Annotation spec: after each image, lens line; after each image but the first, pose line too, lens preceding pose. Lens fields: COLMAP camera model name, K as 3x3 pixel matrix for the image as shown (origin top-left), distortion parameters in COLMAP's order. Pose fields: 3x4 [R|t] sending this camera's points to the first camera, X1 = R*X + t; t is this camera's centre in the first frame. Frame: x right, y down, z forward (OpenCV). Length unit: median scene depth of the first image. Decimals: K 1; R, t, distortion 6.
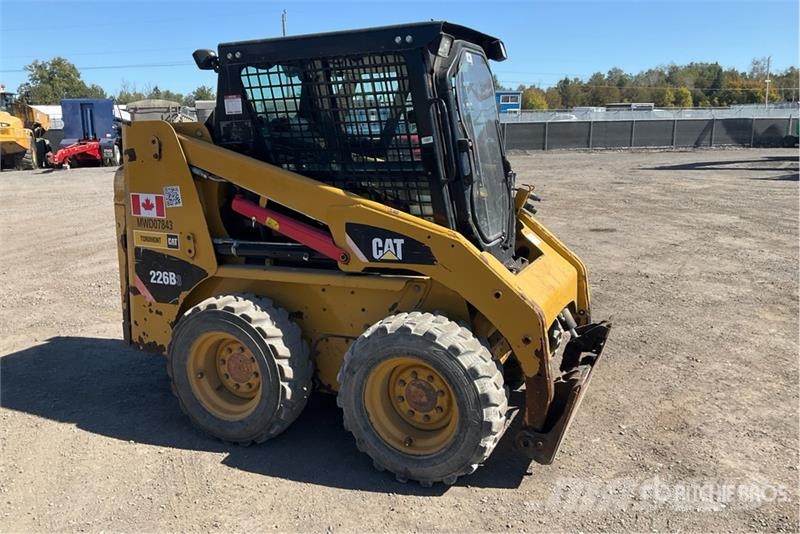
lens RADIAL K [[665.7, 0, 400.0], [0, 665.7, 267.0], [0, 0, 1]] dist [0.044753, -0.092141]
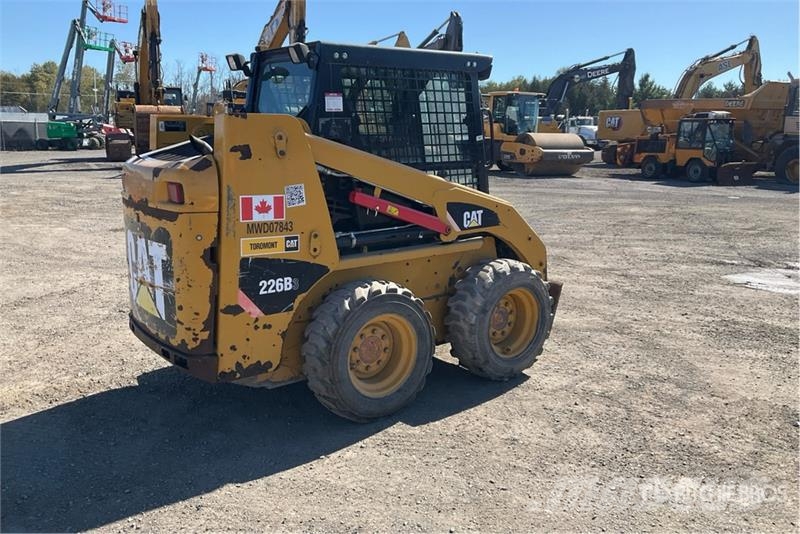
lens RADIAL K [[665.7, 0, 400.0], [0, 665.7, 267.0], [0, 0, 1]] dist [0.044753, -0.092141]
pose [[0.466633, -0.157249, 0.870360, -1.127834], [0.161451, 0.982678, 0.090982, -0.068539], [-0.869590, 0.098065, 0.483938, 0.427437]]
